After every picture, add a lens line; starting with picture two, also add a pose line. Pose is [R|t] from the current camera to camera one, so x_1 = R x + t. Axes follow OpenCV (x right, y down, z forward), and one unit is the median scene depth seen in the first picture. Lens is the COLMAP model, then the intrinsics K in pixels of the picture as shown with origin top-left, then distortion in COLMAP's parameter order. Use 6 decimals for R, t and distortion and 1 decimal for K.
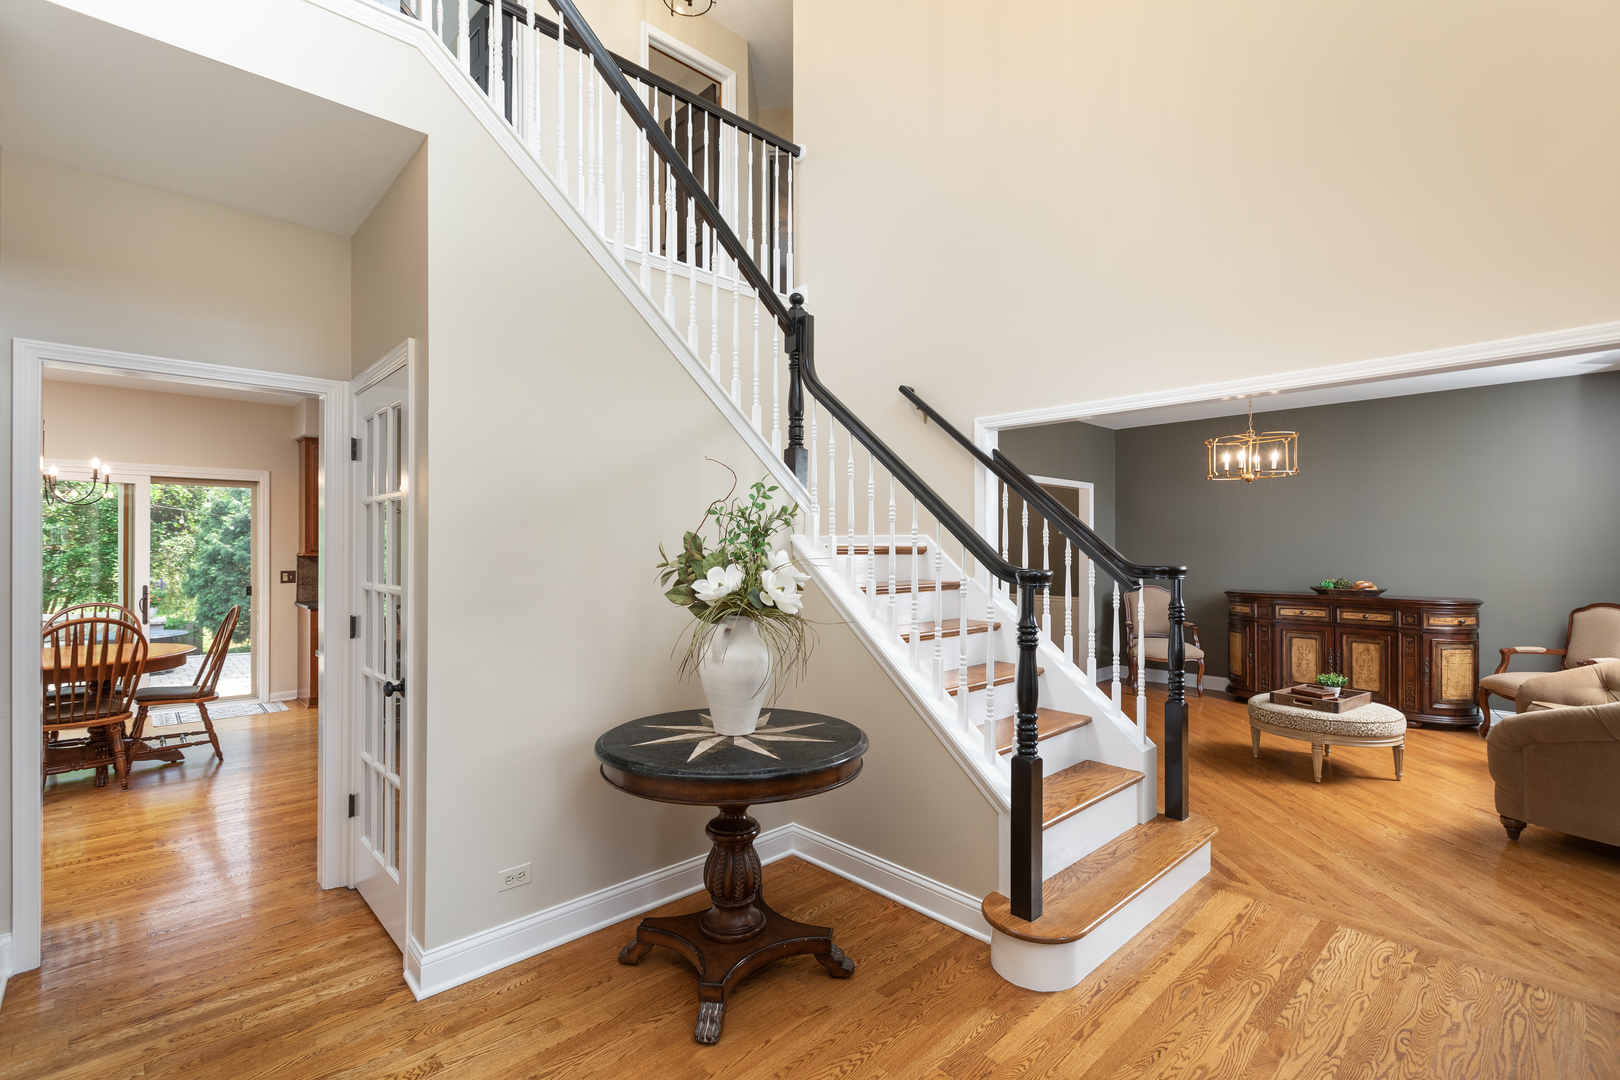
lens RADIAL K [[735.2, 0, 806.0], [0, 735.2, 538.8], [0, 0, 1]] dist [-0.003372, 0.001778]
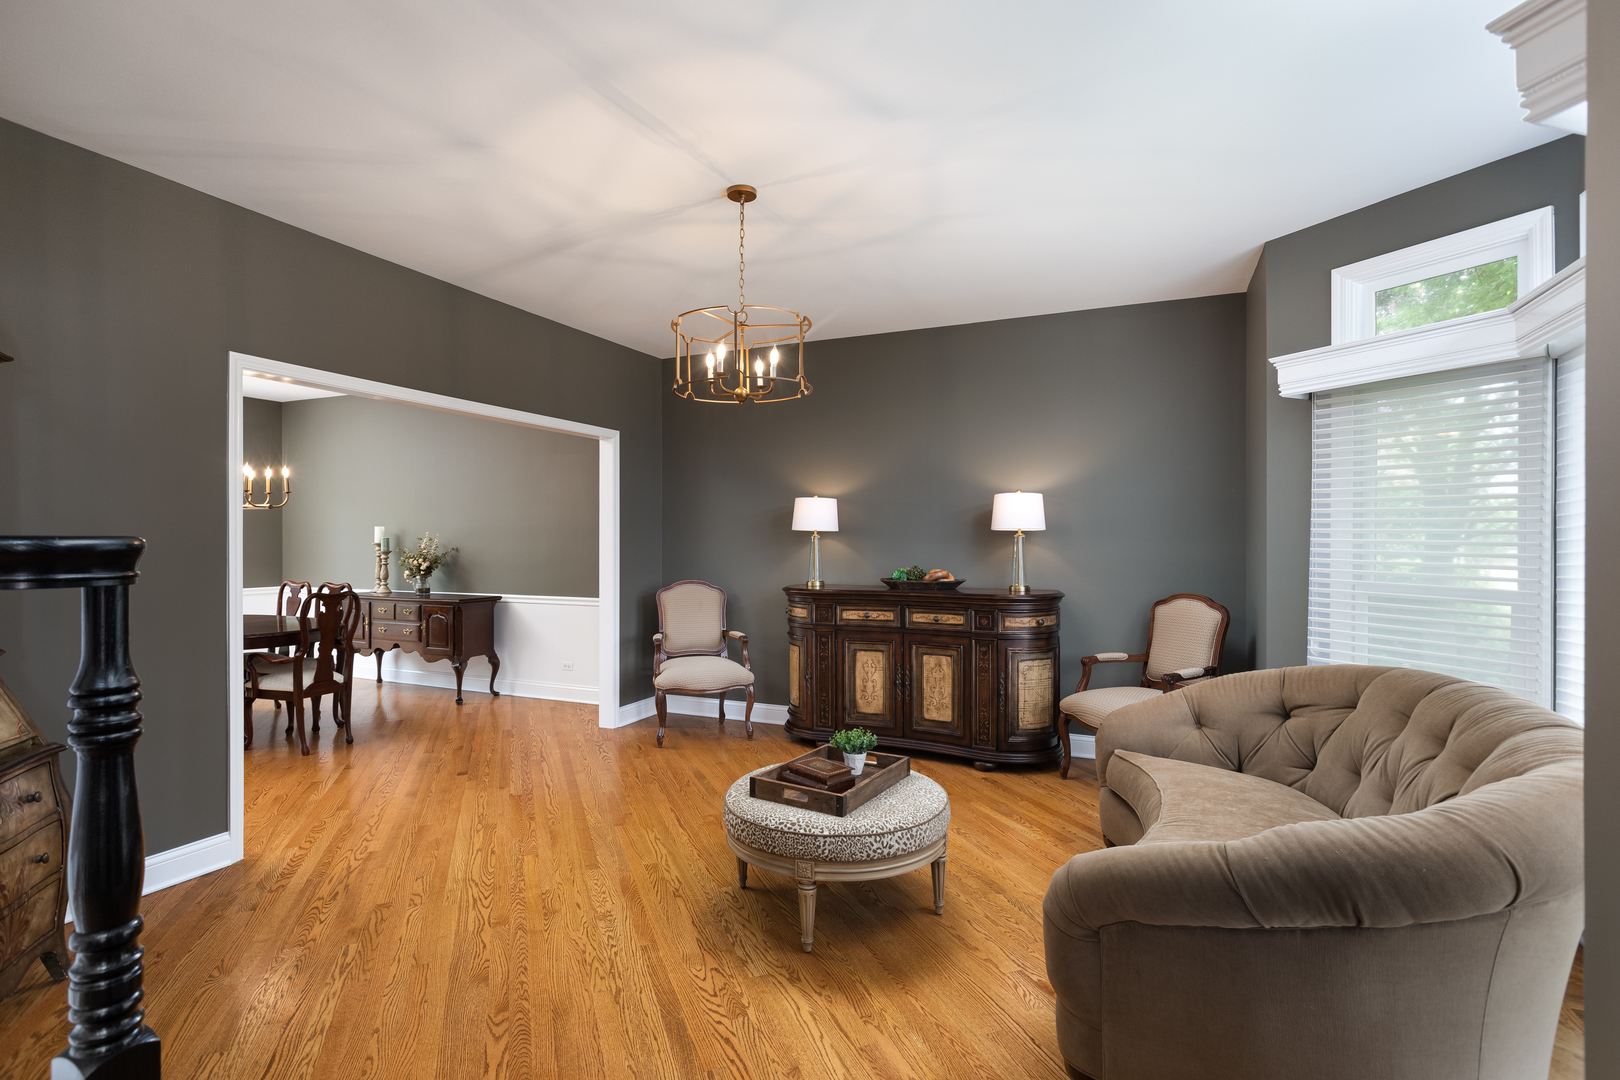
lens RADIAL K [[763.5, 0, 811.4], [0, 763.5, 544.4], [0, 0, 1]] dist [-0.003538, -0.000562]
pose [[0.918459, -0.006302, 0.395465, 0.355902], [-0.000385, 0.999858, 0.016827, 0.020475], [-0.395515, -0.015607, 0.918327, 0.364679]]
